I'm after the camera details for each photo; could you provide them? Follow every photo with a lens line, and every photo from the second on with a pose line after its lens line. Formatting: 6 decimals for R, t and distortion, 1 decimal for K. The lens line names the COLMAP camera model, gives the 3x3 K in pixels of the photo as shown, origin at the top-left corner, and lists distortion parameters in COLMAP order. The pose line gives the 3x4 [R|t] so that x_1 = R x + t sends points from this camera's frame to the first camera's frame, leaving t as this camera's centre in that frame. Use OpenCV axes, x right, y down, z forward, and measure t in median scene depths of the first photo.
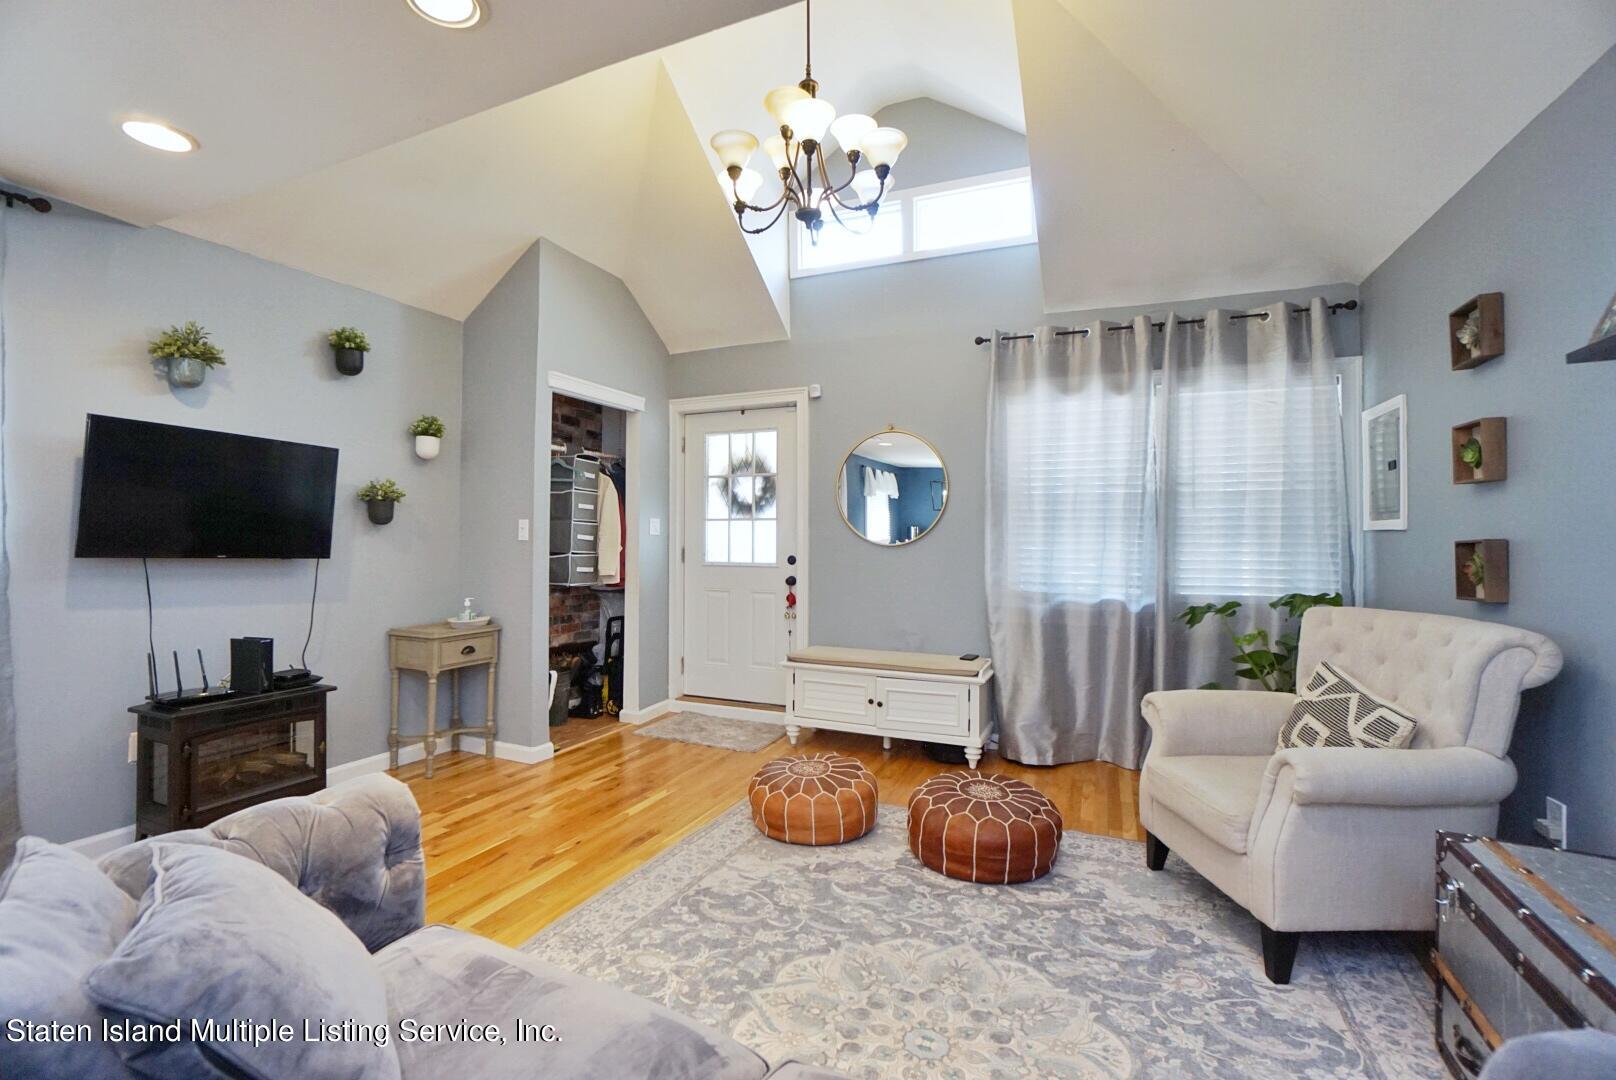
lens RADIAL K [[706.6, 0, 786.3], [0, 706.6, 528.5], [0, 0, 1]] dist [-0.062283, 0.025423]
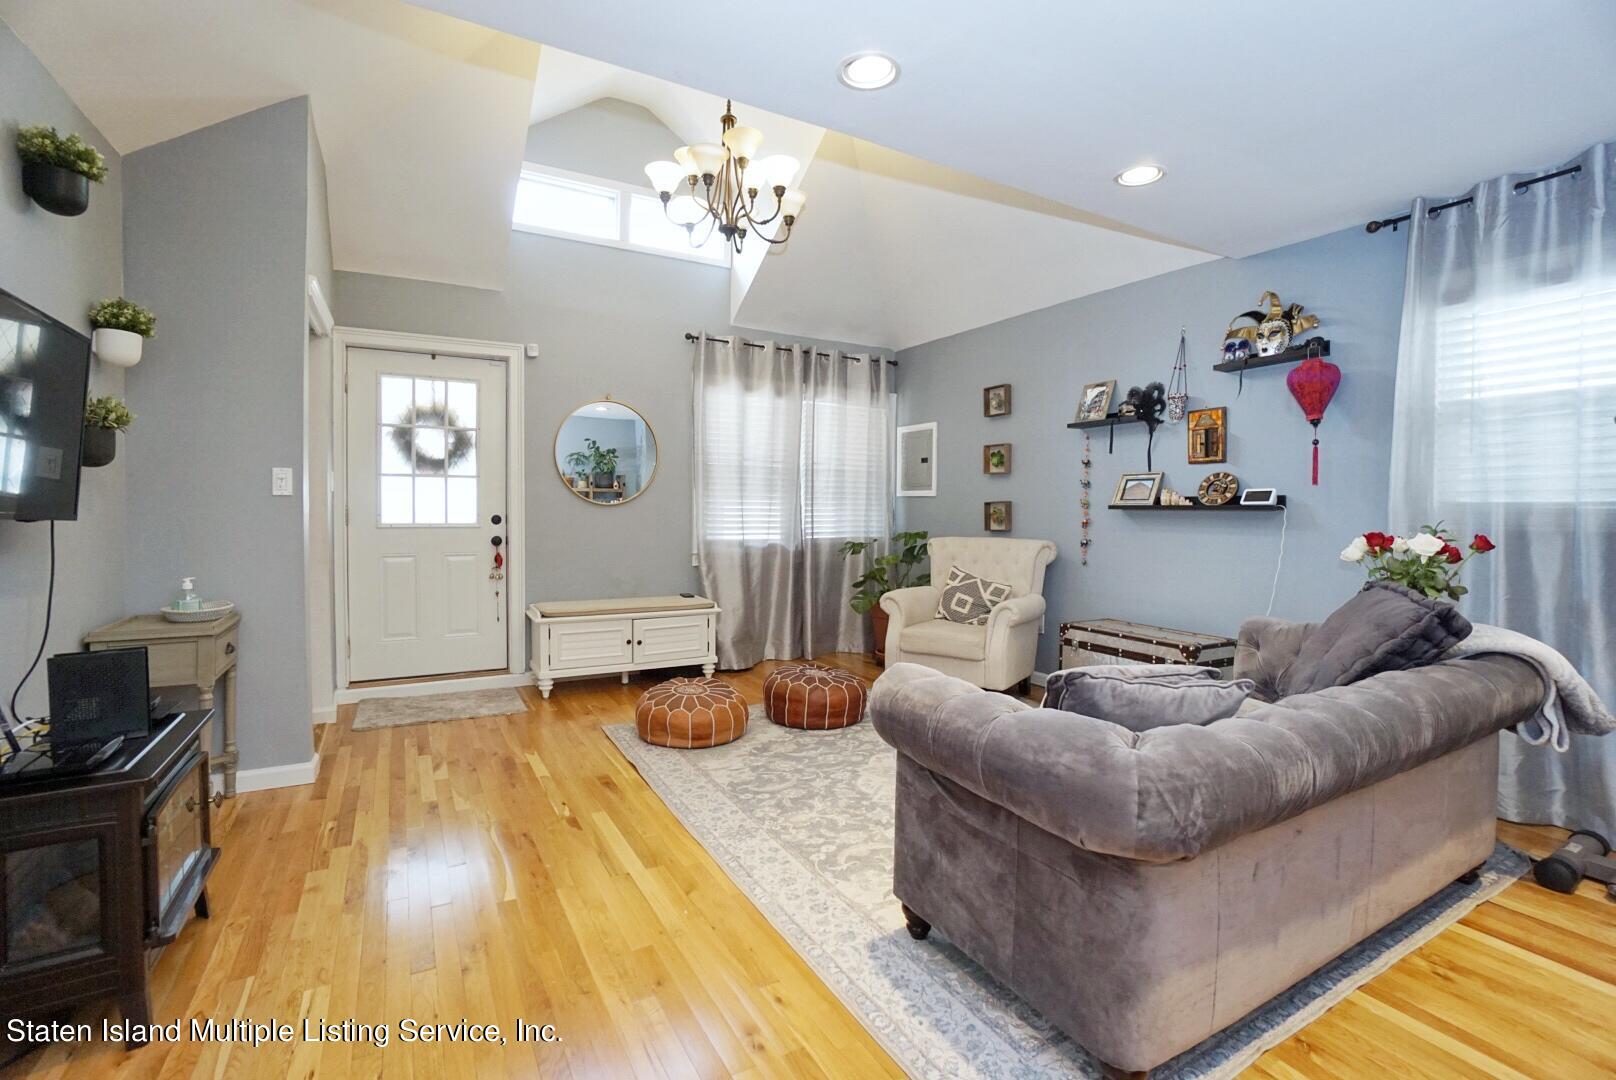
lens RADIAL K [[706.6, 0, 786.3], [0, 706.6, 528.5], [0, 0, 1]] dist [-0.062283, 0.025423]
pose [[0.608479, -0.022559, 0.793249, -0.683654], [-0.017538, 0.998969, 0.041862, 0.012929], [-0.793376, -0.039384, 0.607456, 0.130163]]
